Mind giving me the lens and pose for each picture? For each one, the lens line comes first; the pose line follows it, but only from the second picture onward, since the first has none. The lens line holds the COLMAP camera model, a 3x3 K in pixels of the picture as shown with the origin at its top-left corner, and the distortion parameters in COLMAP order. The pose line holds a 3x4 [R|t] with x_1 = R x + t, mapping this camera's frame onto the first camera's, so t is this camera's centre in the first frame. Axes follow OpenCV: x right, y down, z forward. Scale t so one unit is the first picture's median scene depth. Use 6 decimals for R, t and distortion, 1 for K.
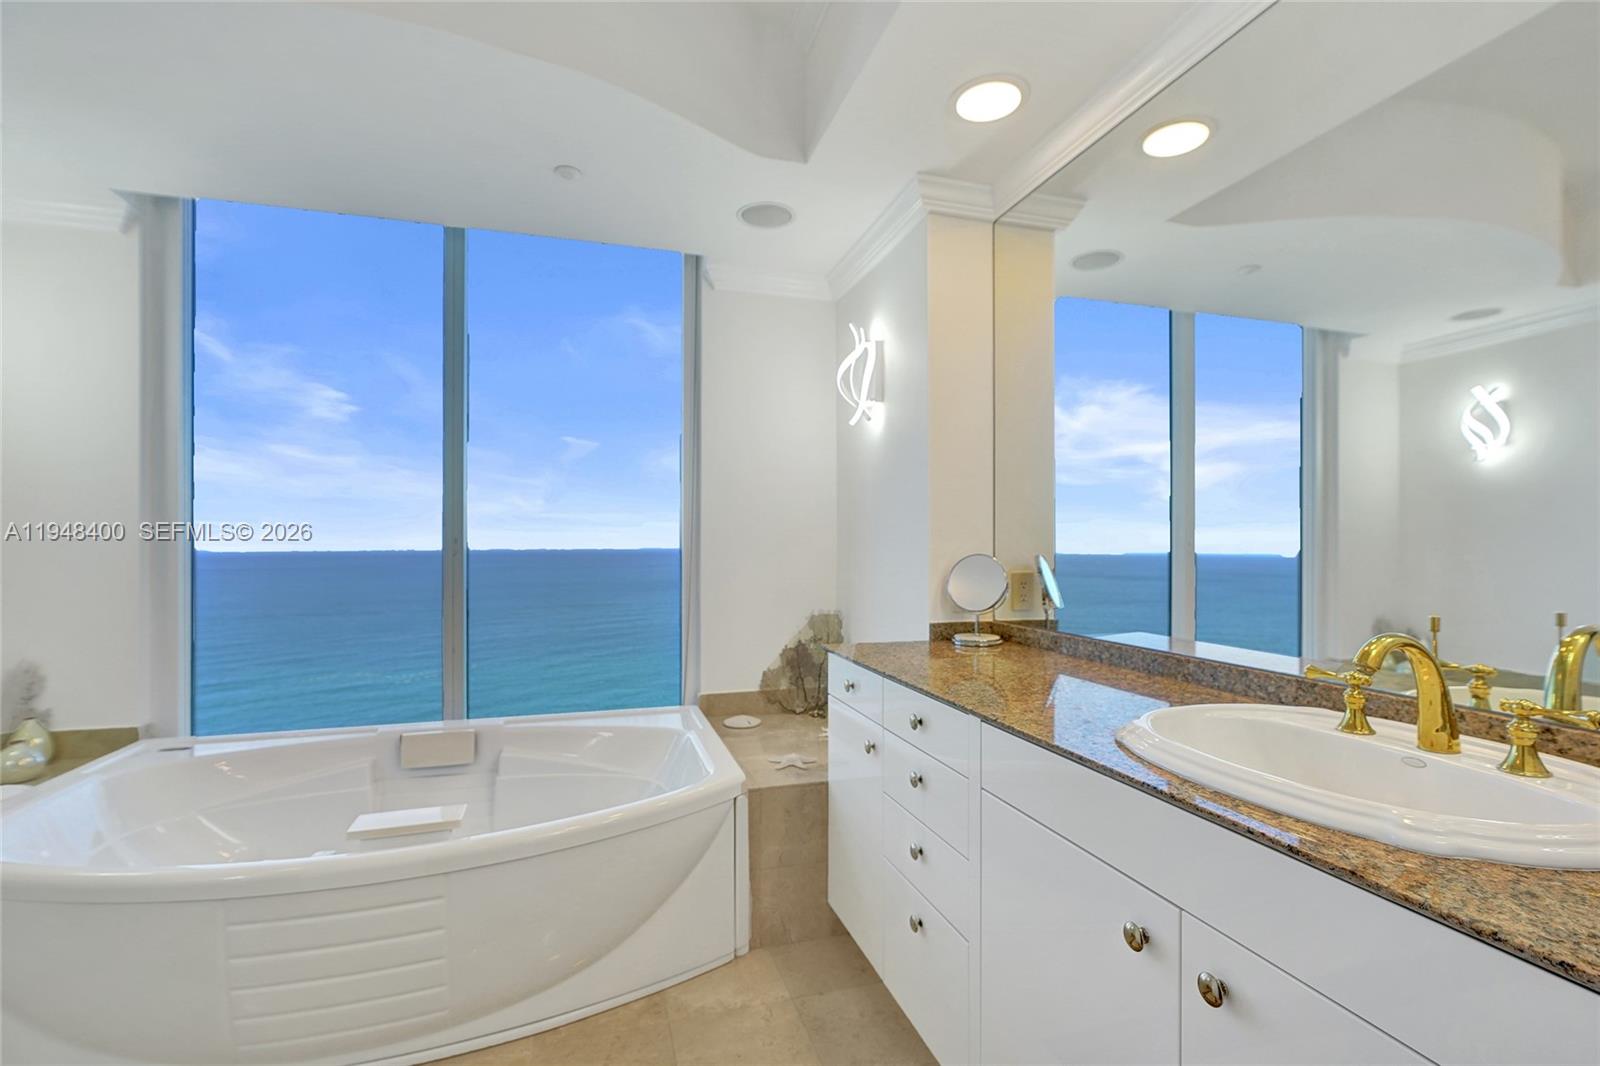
lens RADIAL K [[706.9, 0, 797.6], [0, 706.9, 536.4], [0, 0, 1]] dist [-0.003002, 0.000362]
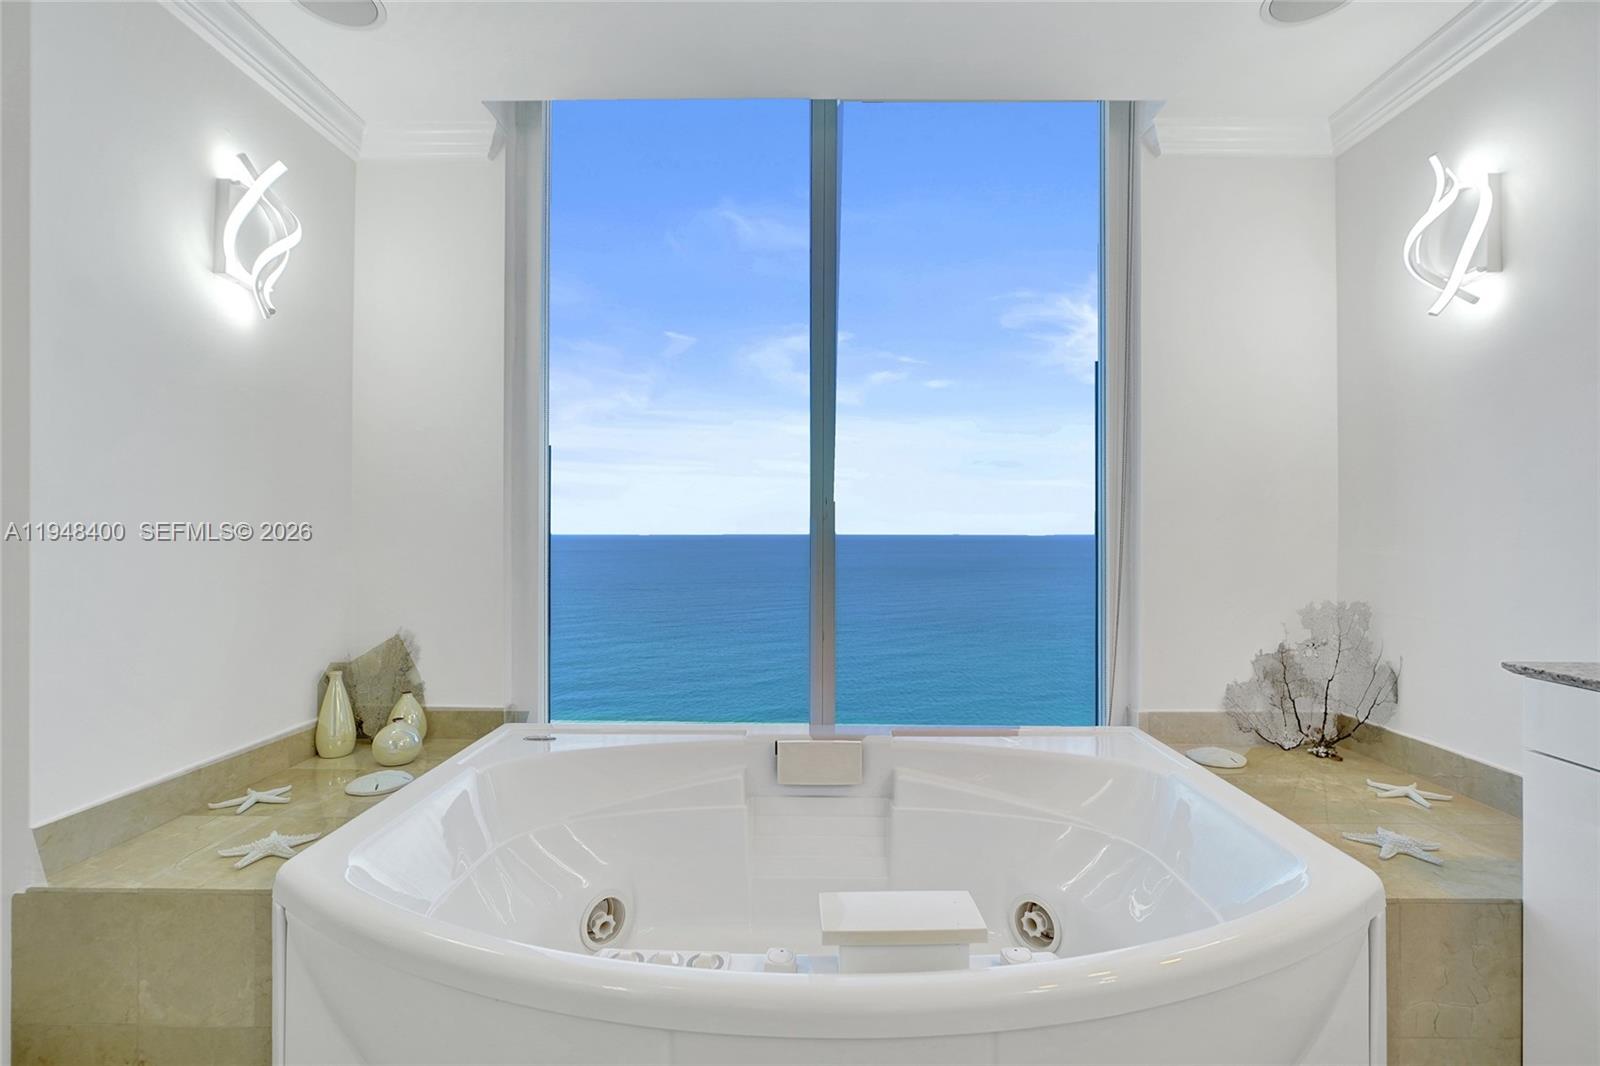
lens RADIAL K [[707.4, 0, 828.0], [0, 707.4, 521.4], [0, 0, 1]] dist [0.002655, 0.000316]
pose [[0.962502, -0.001309, -0.271271, -0.279280], [0.000866, 0.999998, -0.001755, 0.030900], [0.271273, 0.001454, 0.962501, 0.233145]]
